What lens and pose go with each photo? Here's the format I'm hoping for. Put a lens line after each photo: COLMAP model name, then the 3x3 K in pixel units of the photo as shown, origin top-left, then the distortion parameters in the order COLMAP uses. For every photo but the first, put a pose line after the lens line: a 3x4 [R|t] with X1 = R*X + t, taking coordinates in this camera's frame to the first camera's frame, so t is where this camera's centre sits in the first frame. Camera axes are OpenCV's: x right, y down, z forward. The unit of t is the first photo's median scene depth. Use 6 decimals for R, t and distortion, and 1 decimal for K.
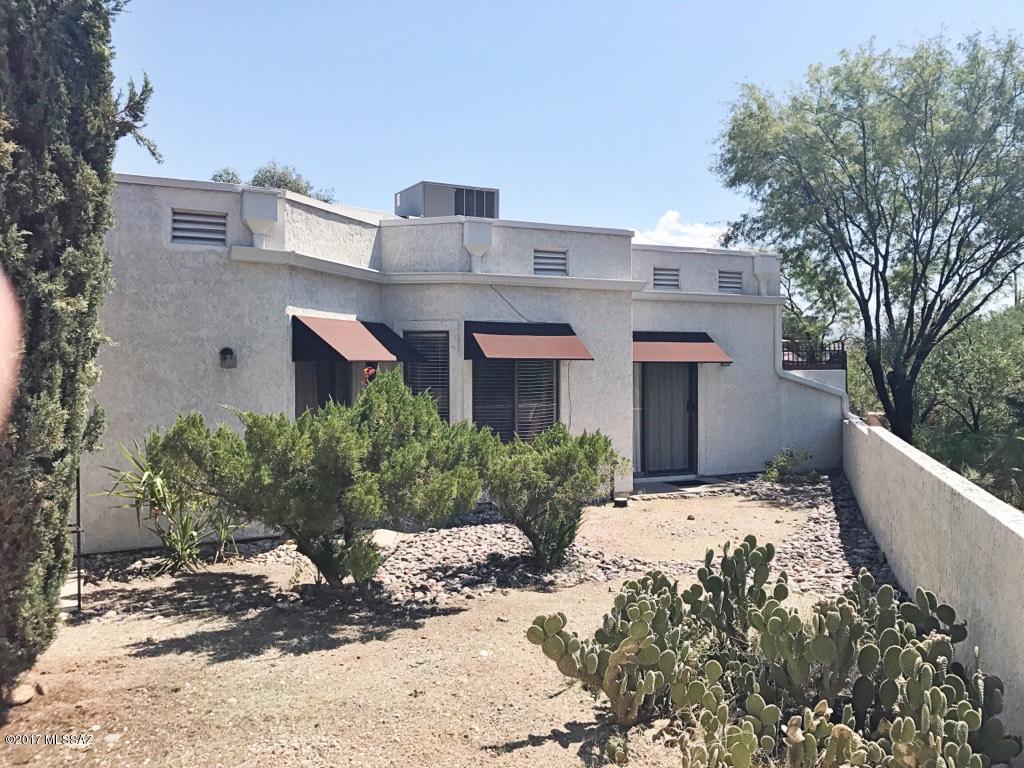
lens RADIAL K [[835.7, 0, 513.9], [0, 835.7, 371.2], [0, 0, 1]] dist [0.004657, -0.016049]
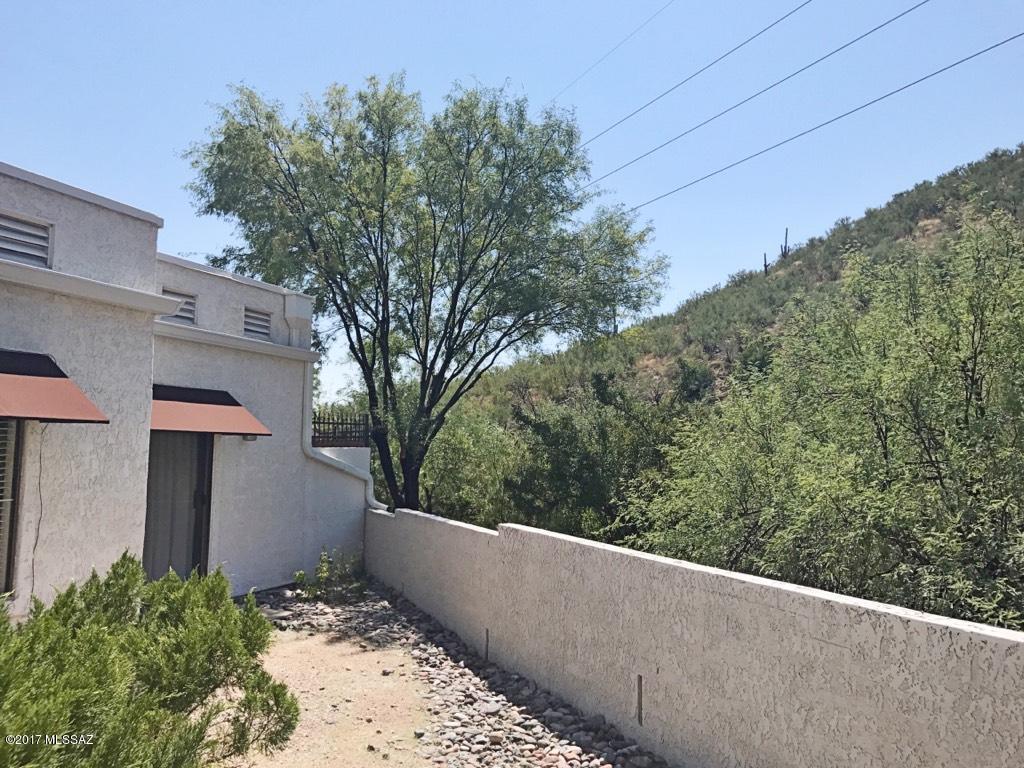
lens RADIAL K [[835.7, 0, 513.9], [0, 835.7, 371.2], [0, 0, 1]] dist [0.004657, -0.016049]
pose [[0.741231, 0.076497, 0.666877, -0.056639], [-0.014574, 0.995085, -0.097946, 0.001803], [-0.671092, 0.062882, 0.738702, 0.311923]]
